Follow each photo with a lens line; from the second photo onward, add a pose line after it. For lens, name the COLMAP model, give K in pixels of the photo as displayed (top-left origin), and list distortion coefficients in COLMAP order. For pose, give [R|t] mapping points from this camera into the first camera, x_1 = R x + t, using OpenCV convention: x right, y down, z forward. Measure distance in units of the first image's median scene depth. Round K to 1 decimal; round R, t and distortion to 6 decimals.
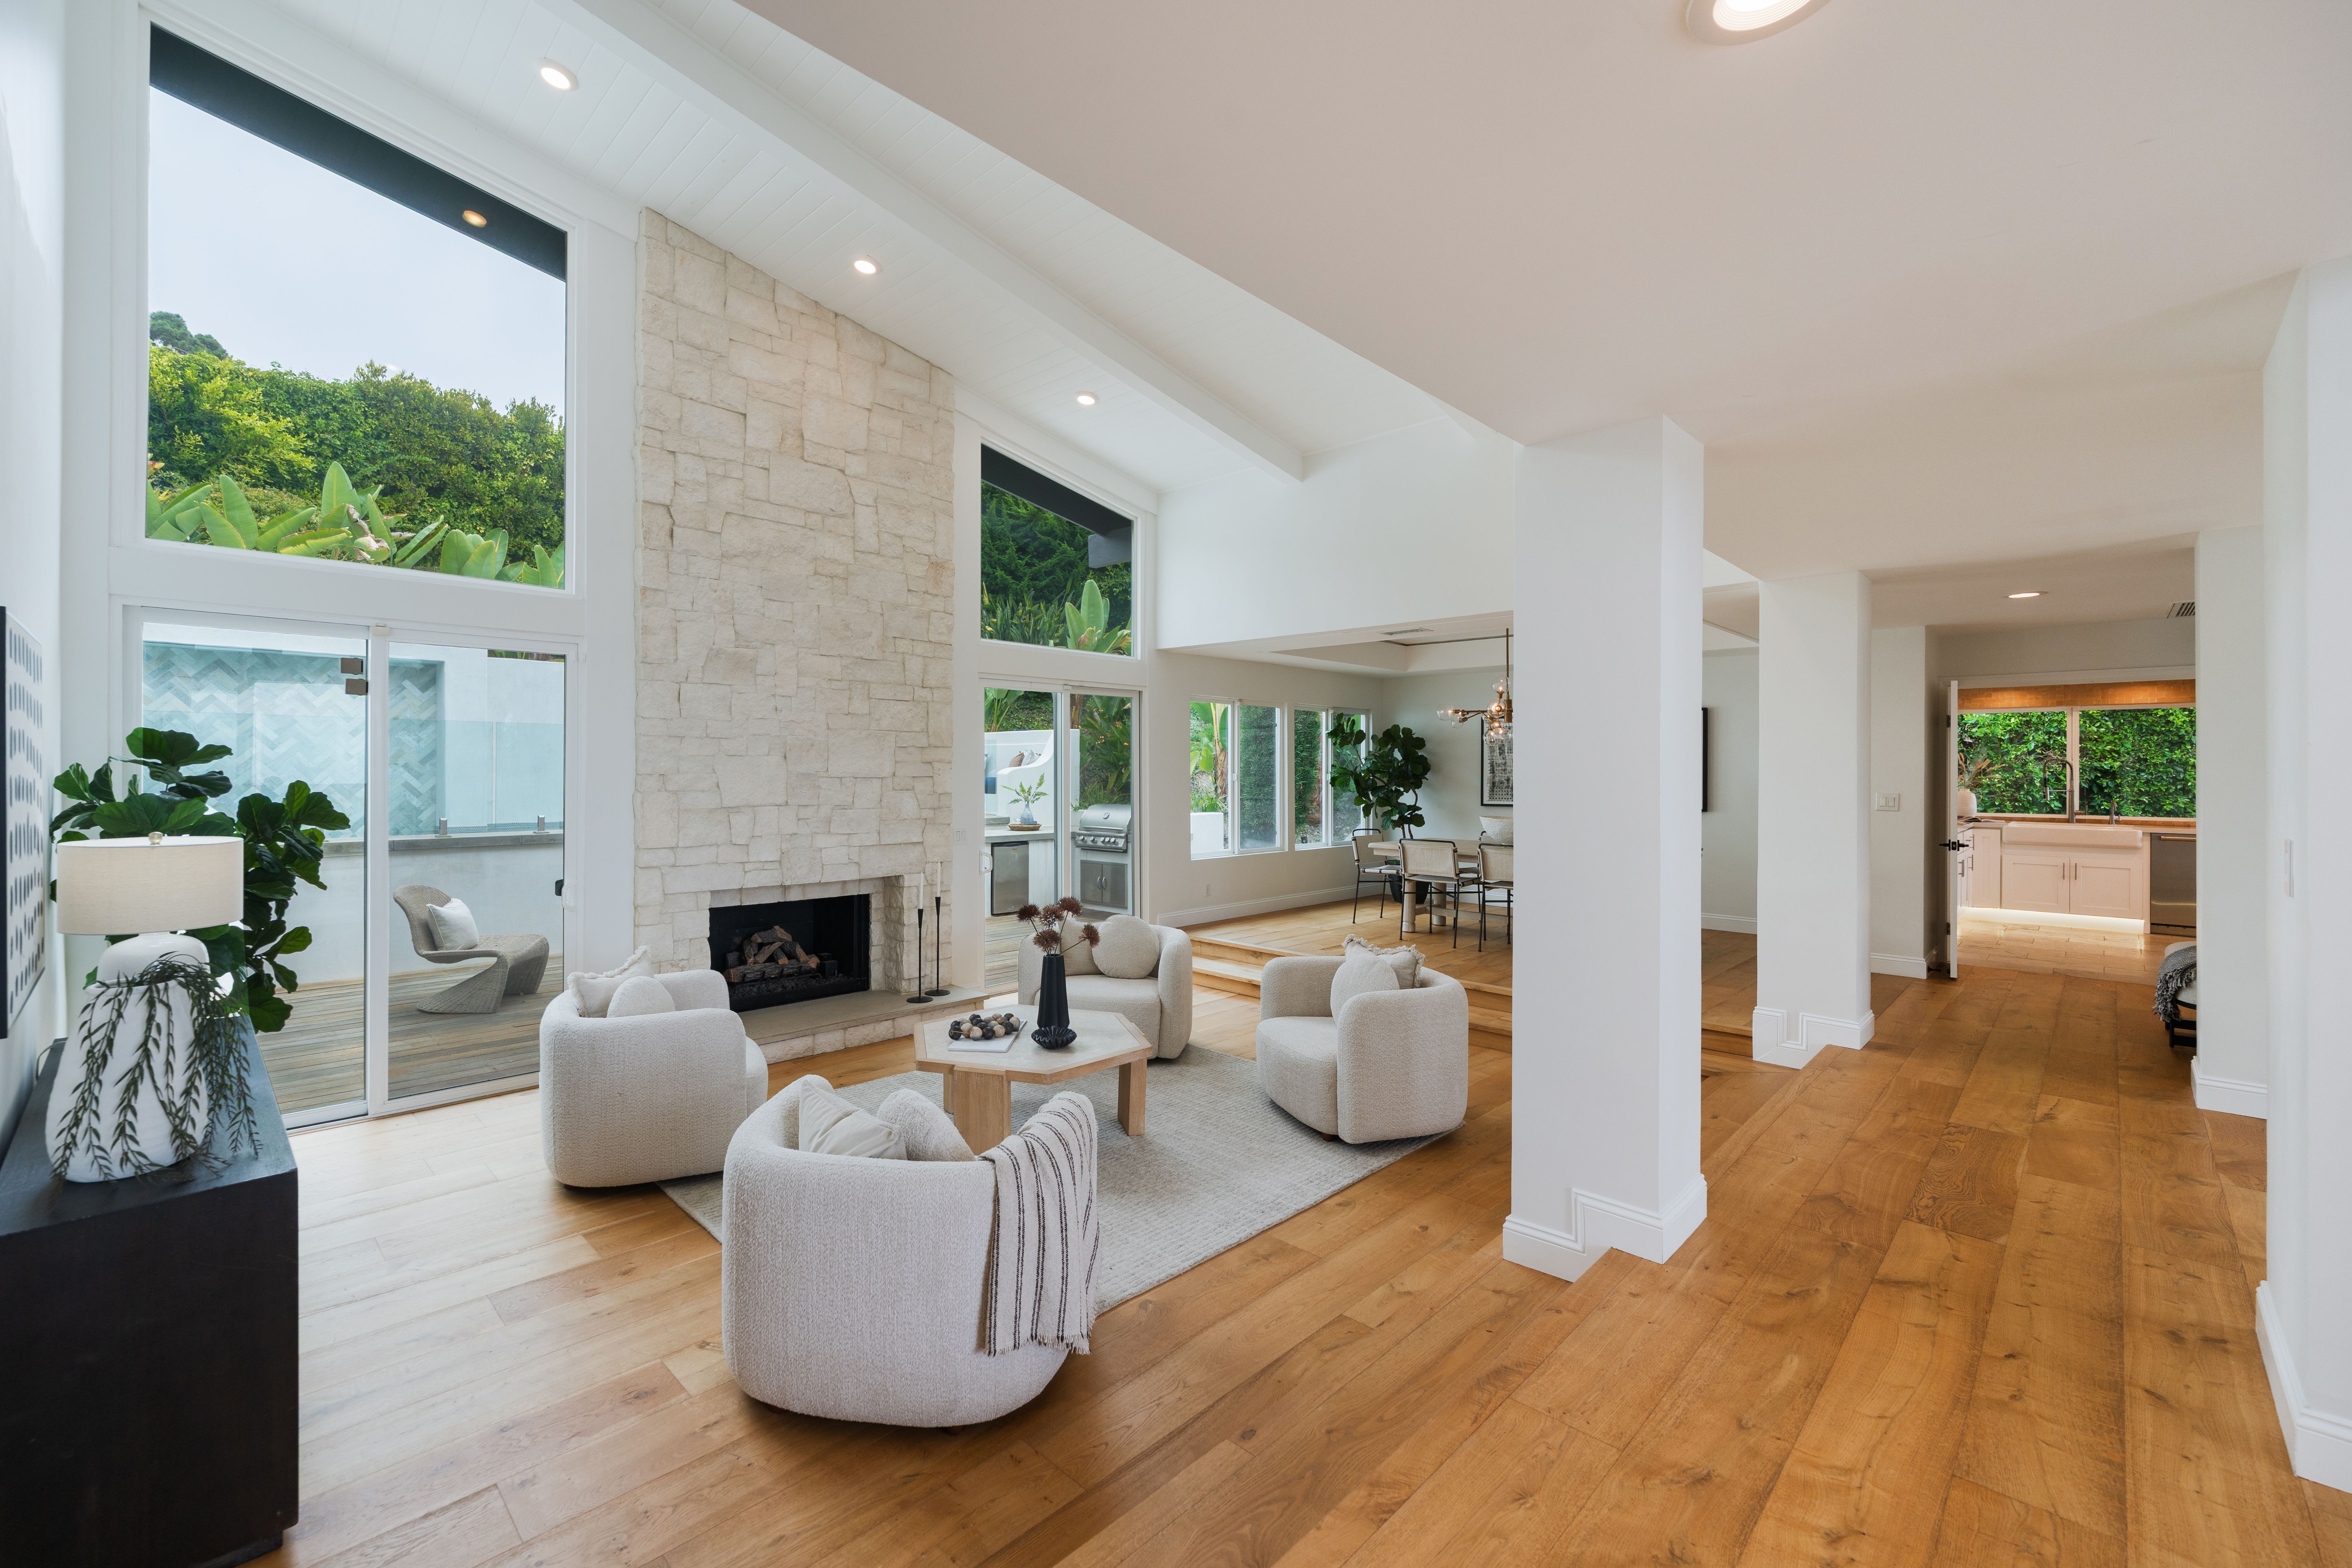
lens RADIAL K [[948.9, 0, 1176.7], [0, 948.9, 773.9], [0, 0, 1]] dist [0.002088, 0.000158]
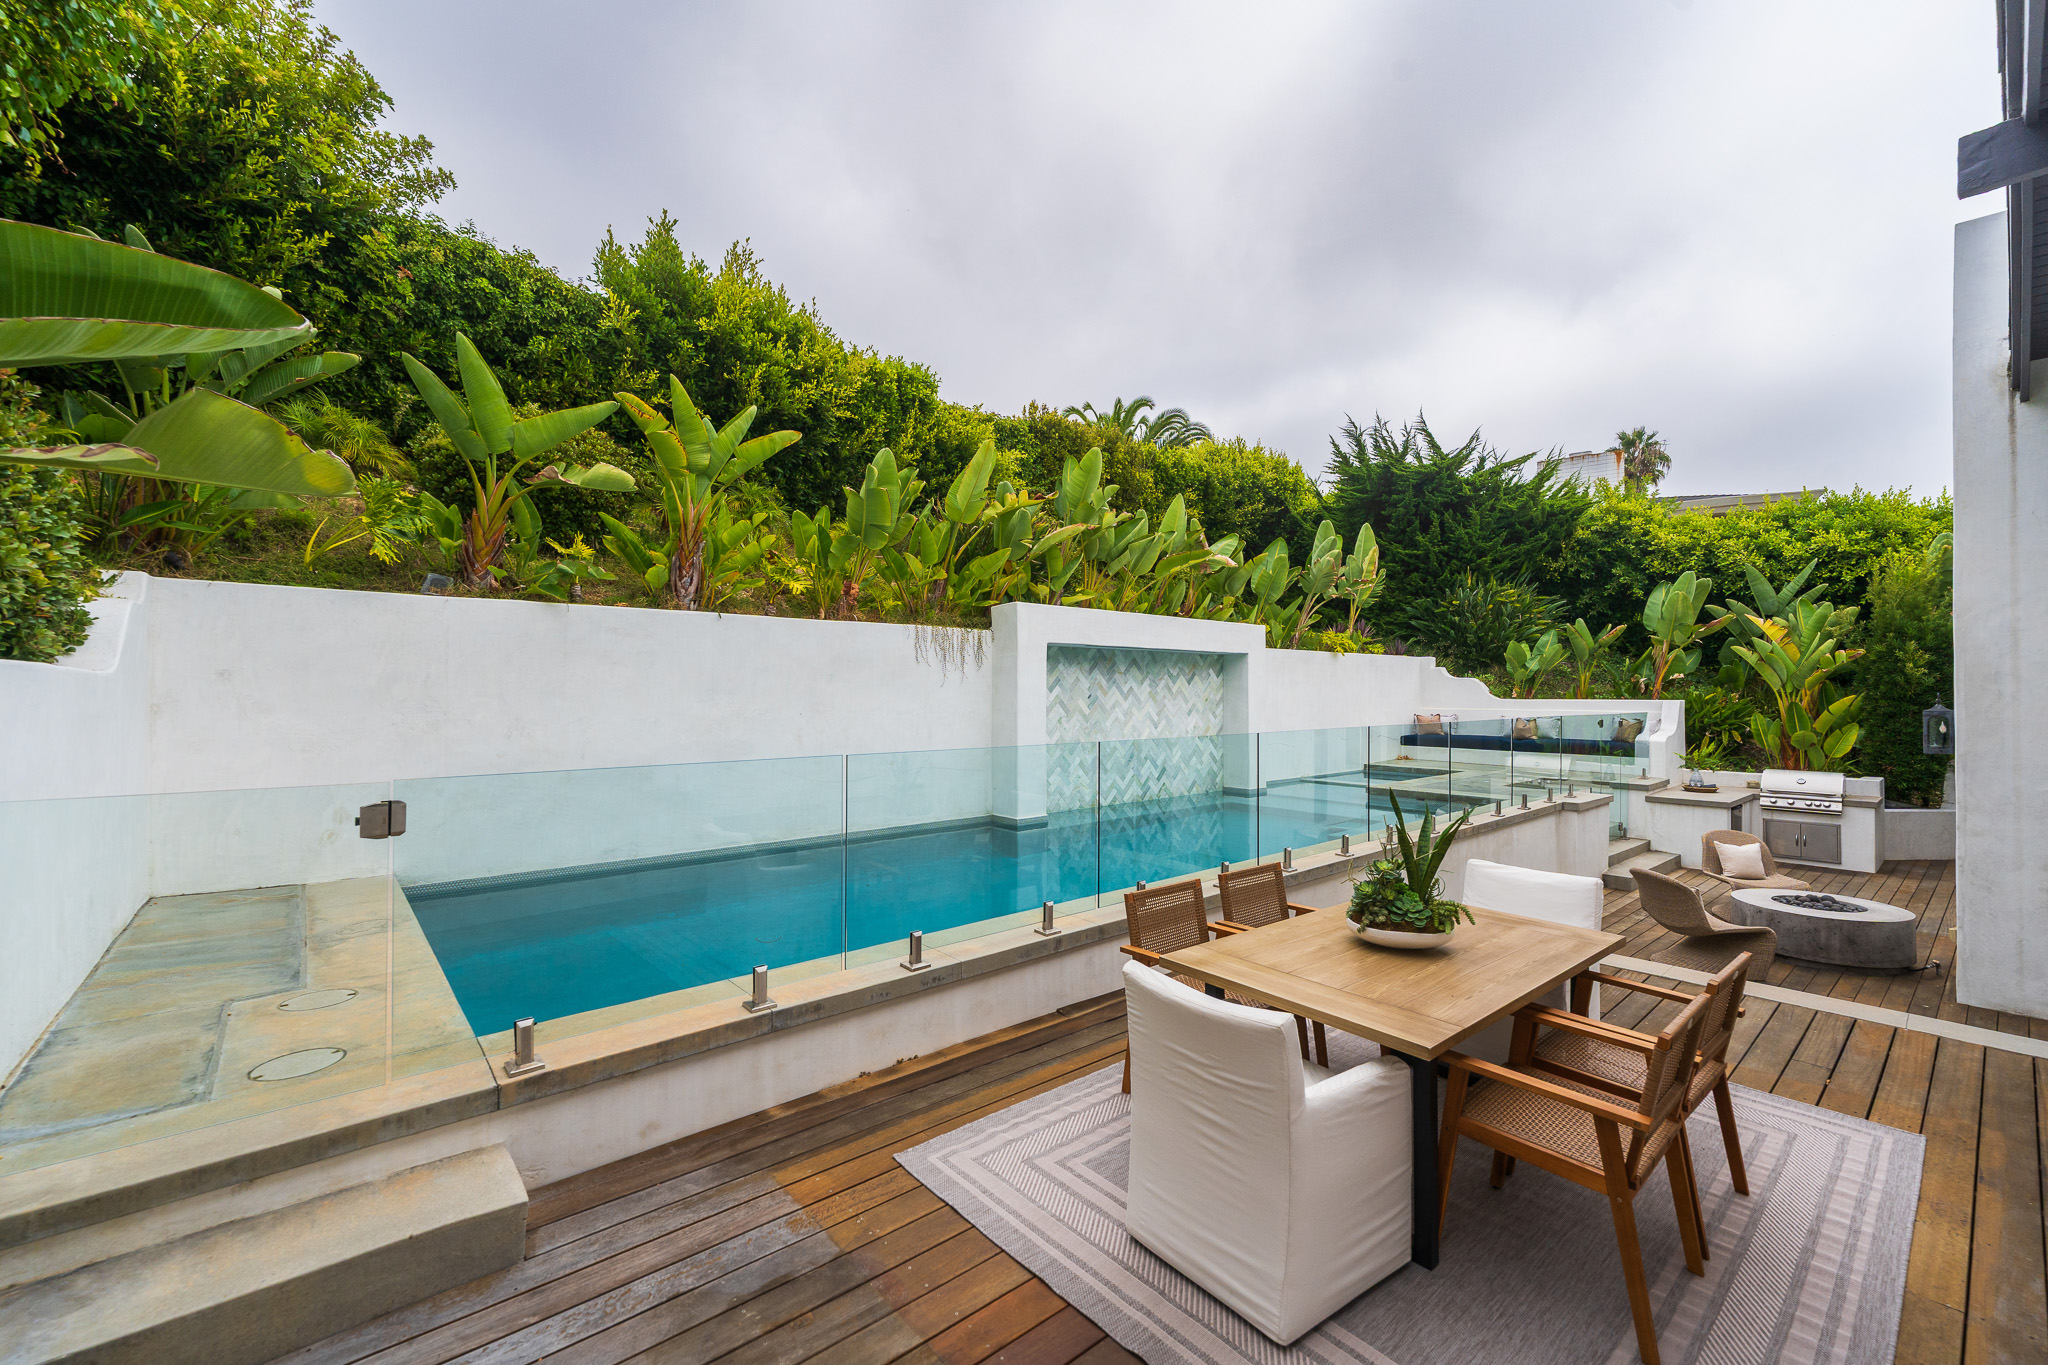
lens RADIAL K [[826.3, 0, 1023.2], [0, 826.3, 688.8], [0, 0, 1]] dist [0.002088, 0.000158]
pose [[0.989277, -0.003032, -0.146018, -0.819755], [0.000649, 0.999866, -0.016367, -0.048749], [0.146048, 0.016097, 0.989147, -0.118078]]
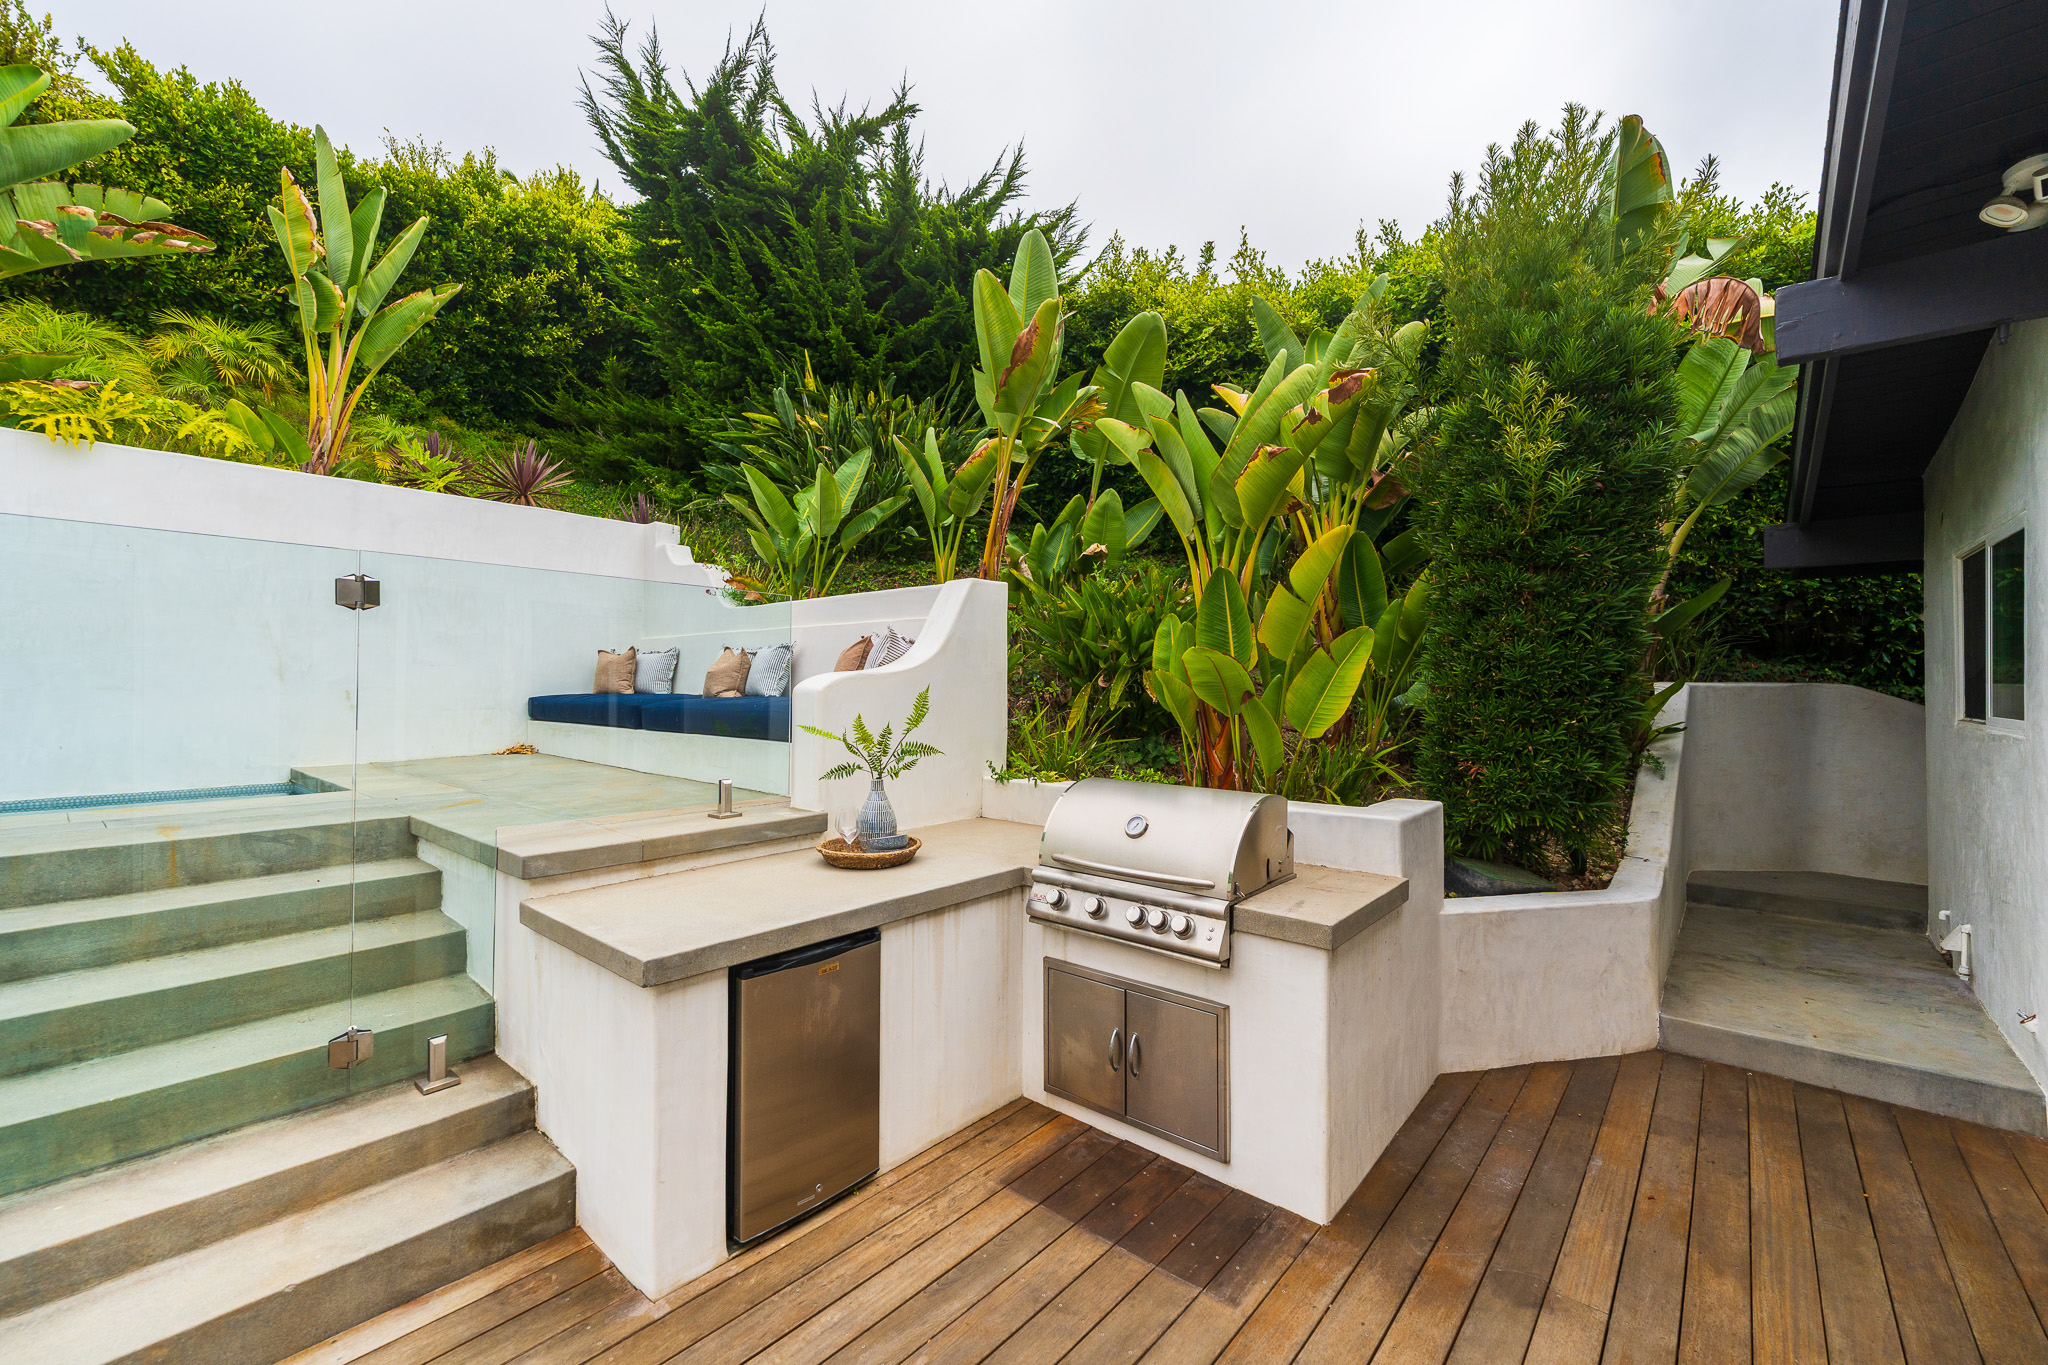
lens RADIAL K [[826.3, 0, 1026.2], [0, 826.3, 681.8], [0, 0, 1]] dist [0.002088, 0.000158]
pose [[0.999950, -0.002053, 0.009826, -0.107617], [0.002165, 0.999932, -0.011479, 0.000677], [-0.009802, 0.011499, 0.999886, 0.704394]]
